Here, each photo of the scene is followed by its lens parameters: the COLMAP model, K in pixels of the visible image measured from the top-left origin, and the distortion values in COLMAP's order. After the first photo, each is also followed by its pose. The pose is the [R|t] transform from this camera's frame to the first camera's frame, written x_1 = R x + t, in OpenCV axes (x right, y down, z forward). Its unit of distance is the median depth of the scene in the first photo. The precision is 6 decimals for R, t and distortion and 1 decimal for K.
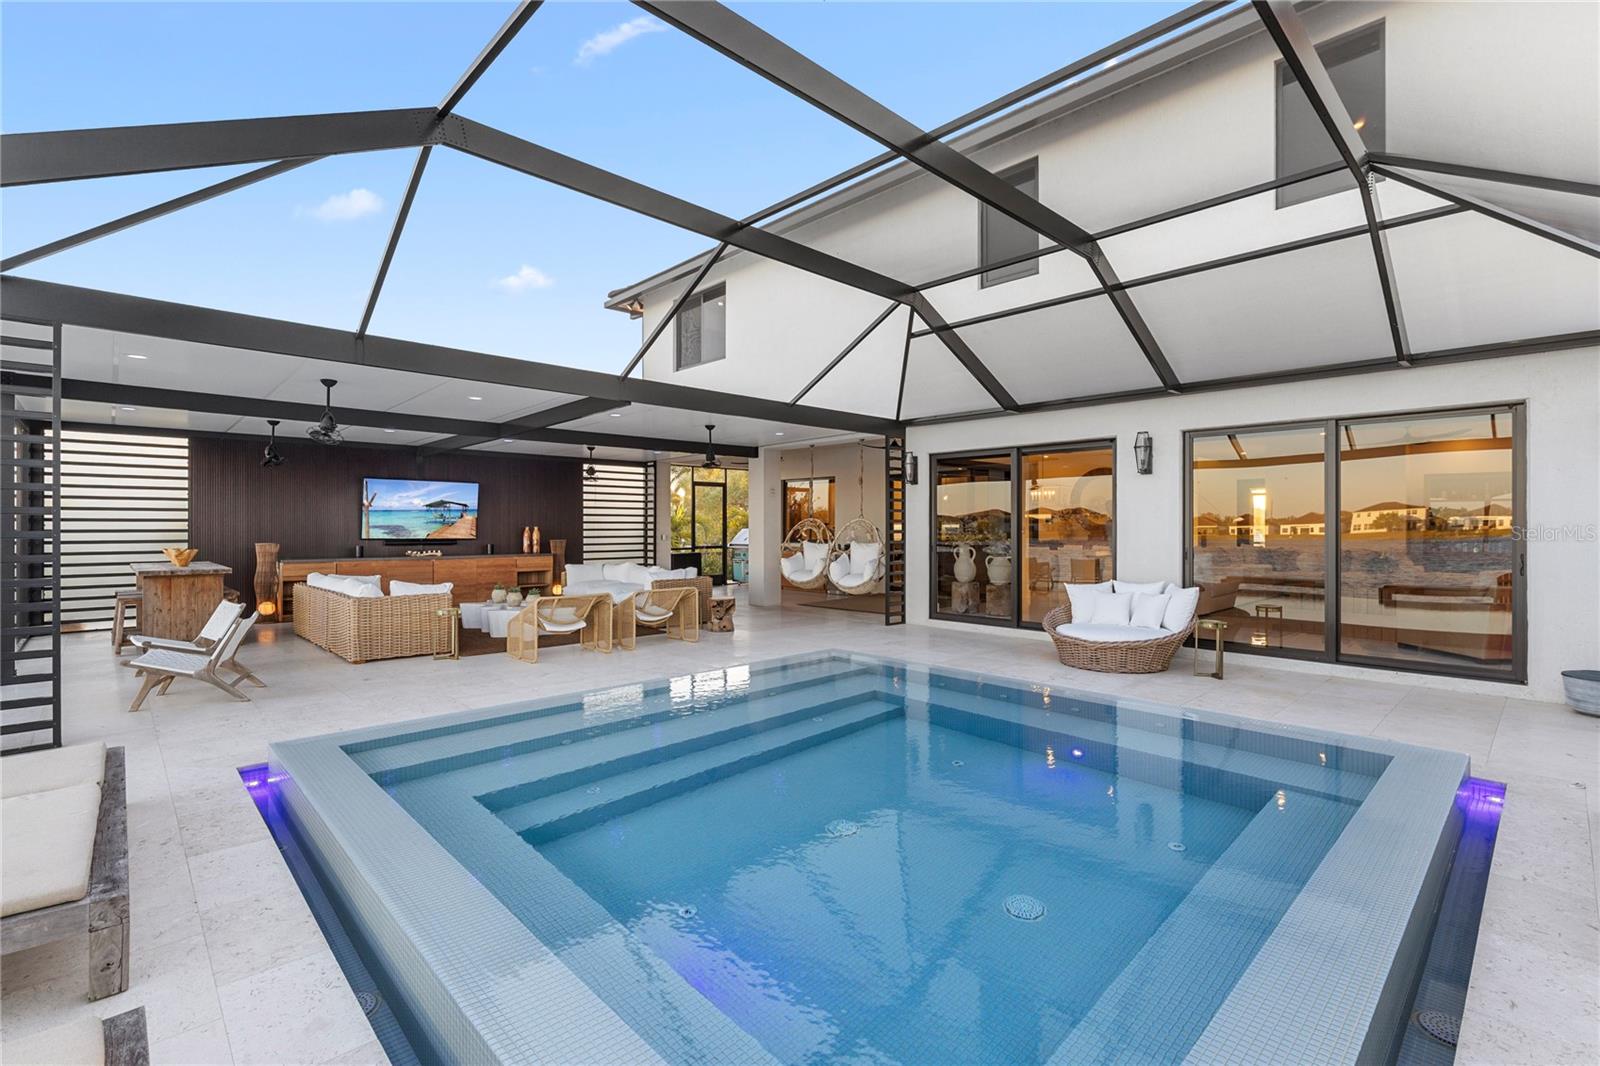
lens RADIAL K [[722.6, 0, 794.9], [0, 722.6, 536.0], [0, 0, 1]] dist [-0.001950, 0.001218]
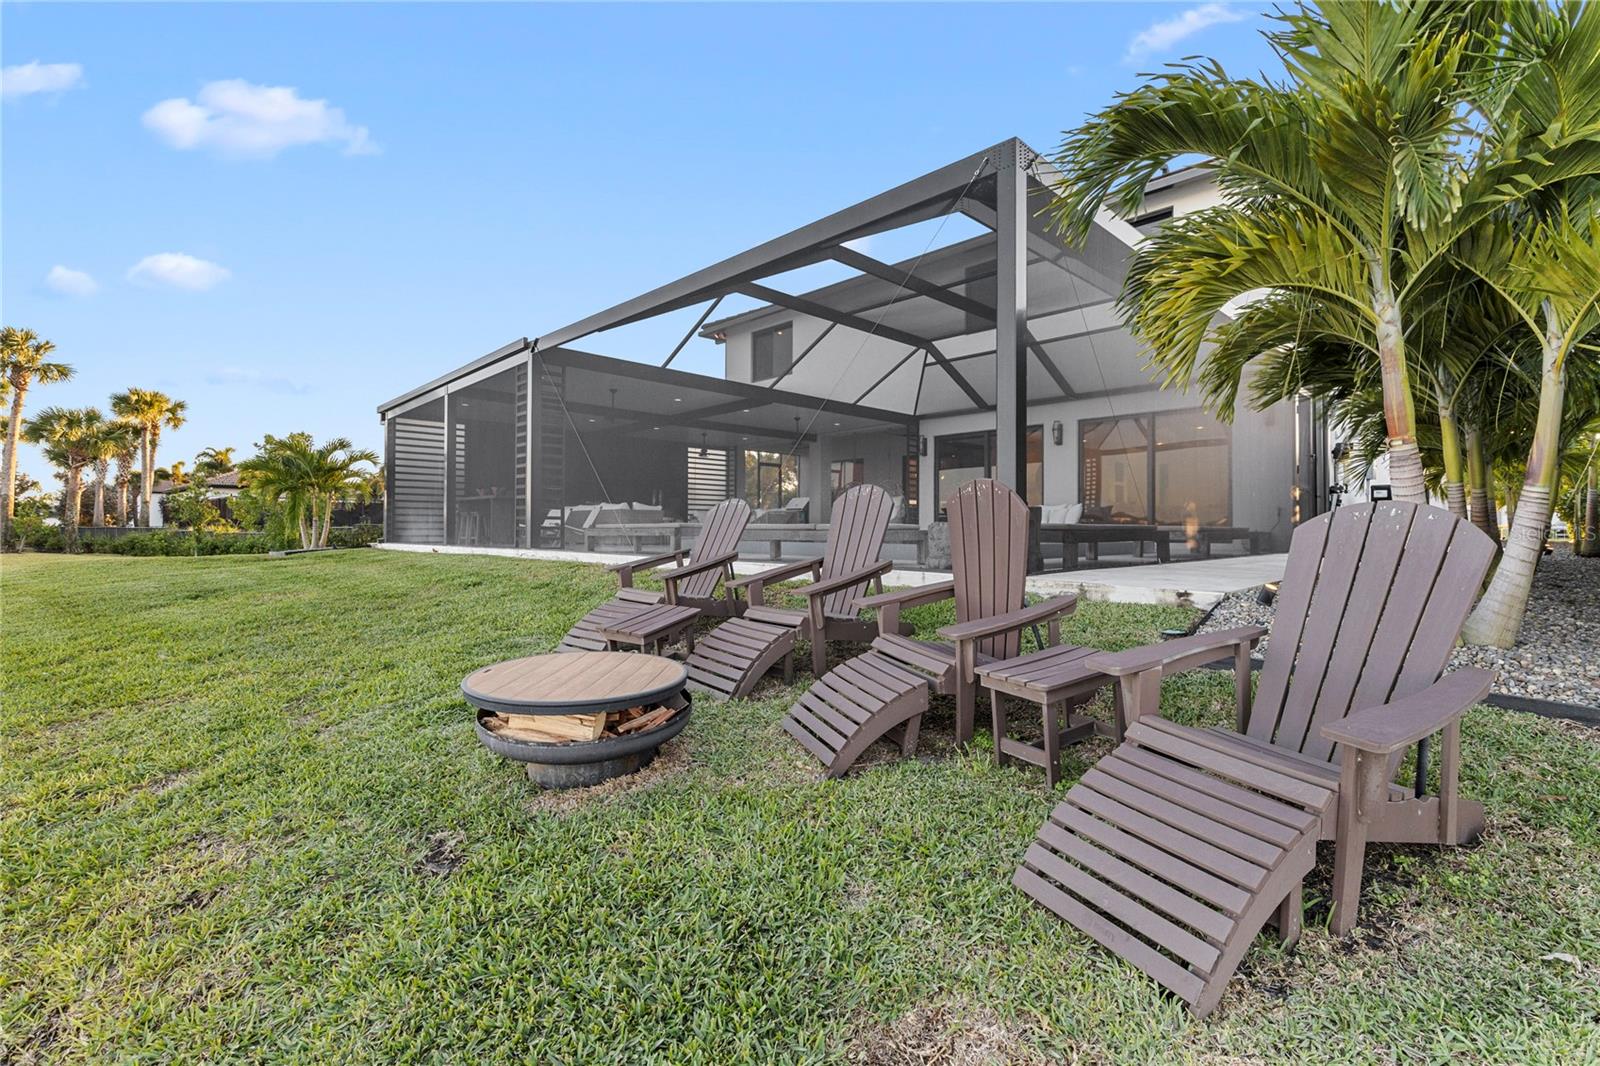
lens RADIAL K [[722.6, 0, 795.5], [0, 722.6, 530.0], [0, 0, 1]] dist [-0.001950, 0.001218]
pose [[0.999956, 0.003515, 0.008669, -0.144427], [-0.003390, 0.999890, -0.014466, 0.125867], [-0.008719, 0.014436, 0.999858, -0.634024]]
